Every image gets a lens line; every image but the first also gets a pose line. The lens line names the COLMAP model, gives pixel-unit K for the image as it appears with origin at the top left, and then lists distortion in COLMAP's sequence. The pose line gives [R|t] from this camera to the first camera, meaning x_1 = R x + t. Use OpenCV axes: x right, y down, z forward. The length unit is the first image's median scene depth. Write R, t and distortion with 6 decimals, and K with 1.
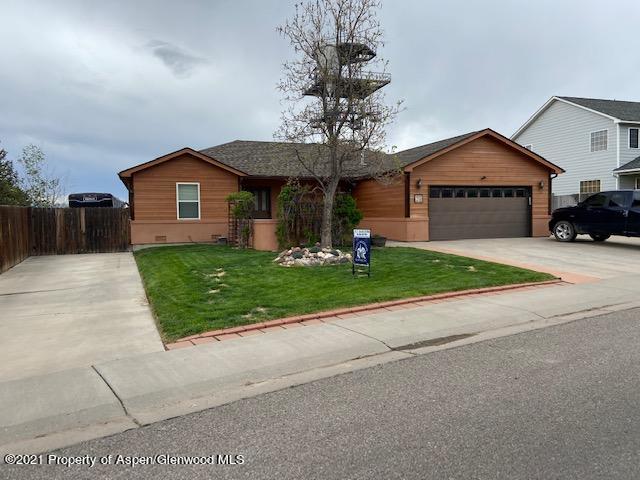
lens RADIAL K [[485.0, 0, 320.0], [0, 485.0, 240.0], [0, 0, 1]] dist [0.116355, -0.149793]
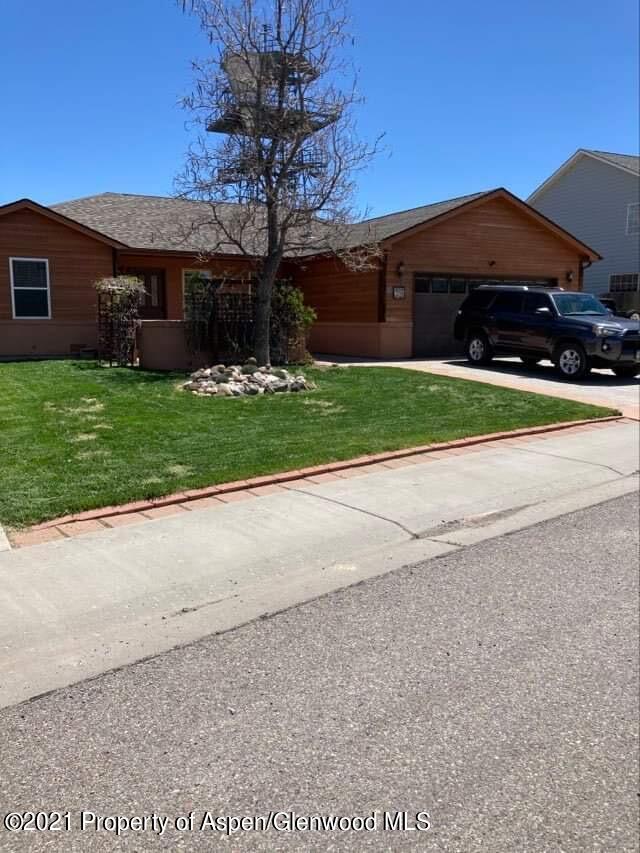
lens RADIAL K [[698.2, 0, 320.0], [0, 698.2, 426.5], [0, 0, 1]] dist [0.086441, -0.200418]
pose [[0.991558, -0.002750, 0.129636, -0.037517], [-0.009919, 0.995237, 0.096983, 0.005698], [-0.129285, -0.097450, 0.986807, 0.097193]]
